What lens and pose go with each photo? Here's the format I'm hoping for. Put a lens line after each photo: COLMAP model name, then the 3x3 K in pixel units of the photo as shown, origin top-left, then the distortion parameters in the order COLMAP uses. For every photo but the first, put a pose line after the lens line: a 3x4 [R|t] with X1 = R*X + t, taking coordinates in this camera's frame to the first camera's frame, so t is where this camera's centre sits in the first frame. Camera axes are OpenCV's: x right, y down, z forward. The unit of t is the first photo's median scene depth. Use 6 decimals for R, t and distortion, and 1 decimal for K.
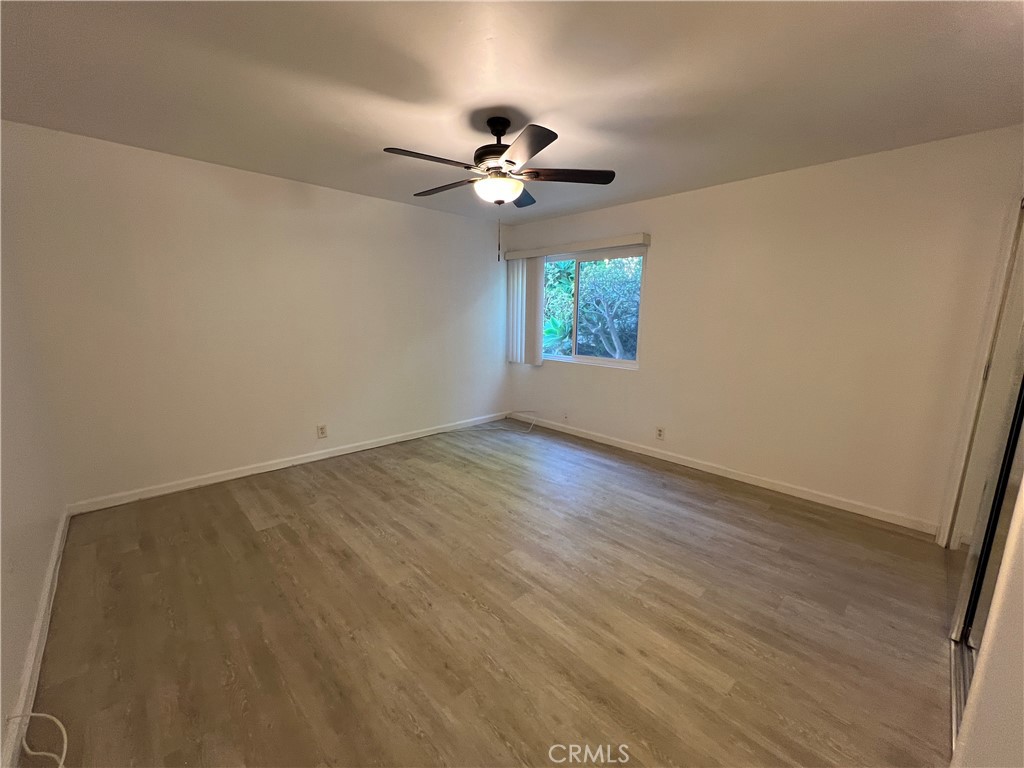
lens RADIAL K [[409.8, 0, 512.7], [0, 409.8, 381.9], [0, 0, 1]] dist [-0.000785, 0.000109]
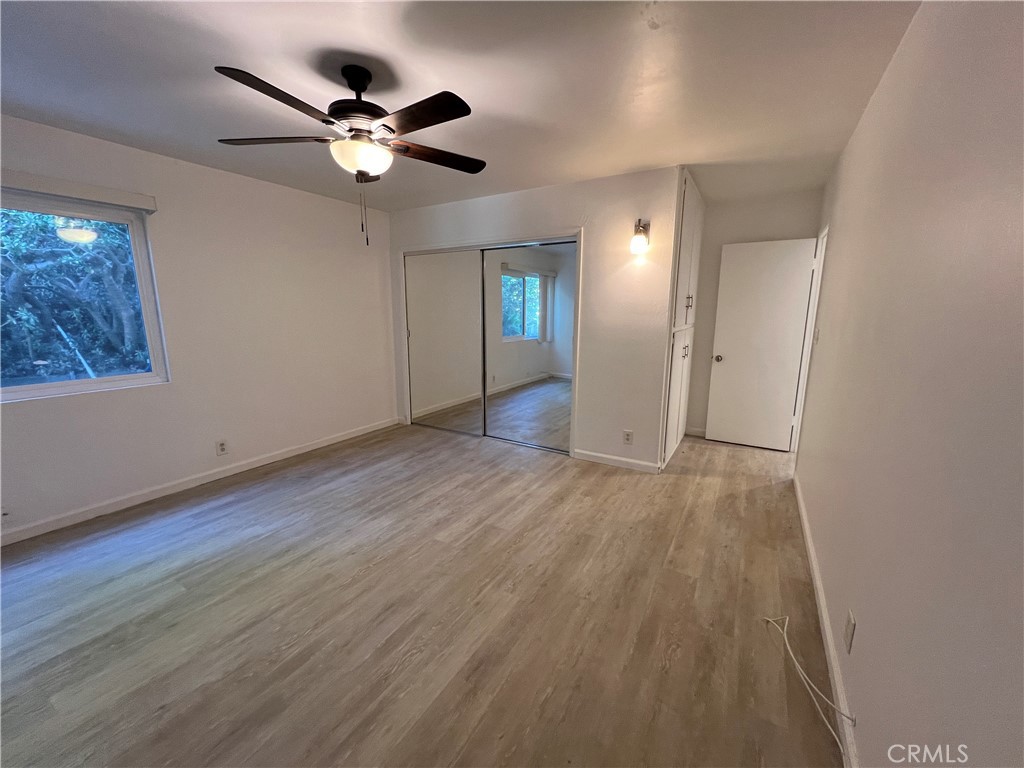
lens RADIAL K [[409.8, 0, 512.8], [0, 409.8, 384.2], [0, 0, 1]] dist [-0.000785, 0.000109]
pose [[-0.263124, -0.186852, 0.946495, -0.868309], [0.155650, 0.959991, 0.232787, -0.157240], [-0.952123, 0.208574, -0.223513, 0.886082]]
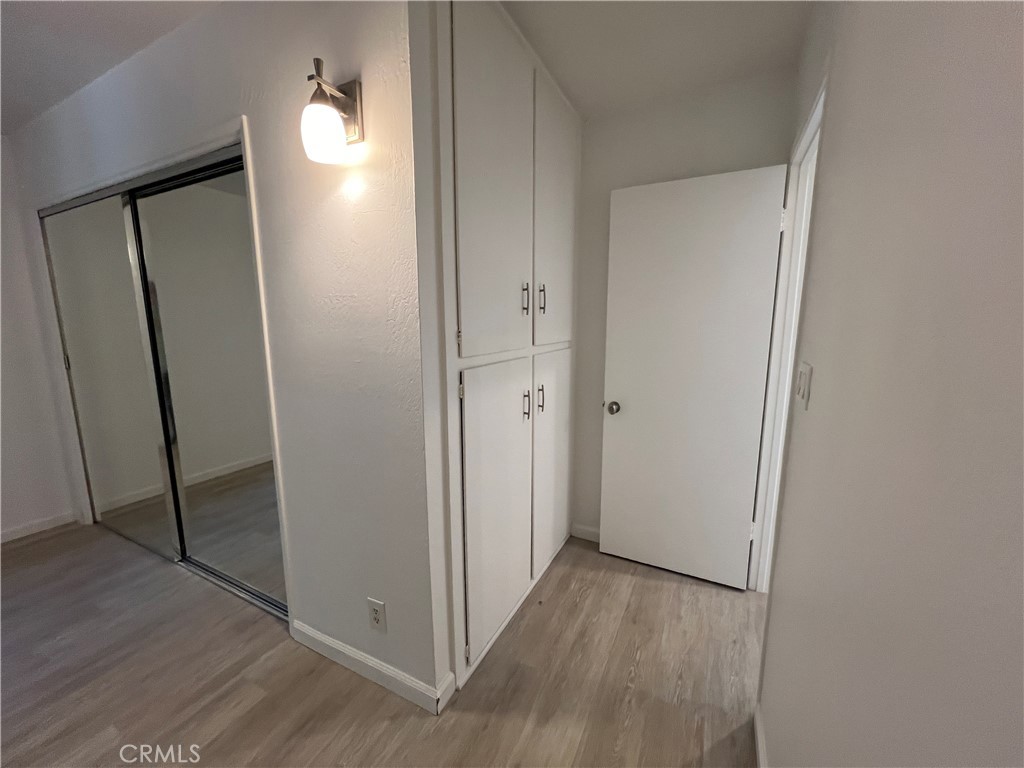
lens RADIAL K [[409.8, 0, 514.3], [0, 409.8, 385.3], [0, 0, 1]] dist [-0.000785, 0.000109]
pose [[-0.328938, -0.162435, 0.930277, -0.262665], [0.155189, 0.962405, 0.222919, -0.021554], [-0.931513, 0.217695, -0.291363, 0.175477]]
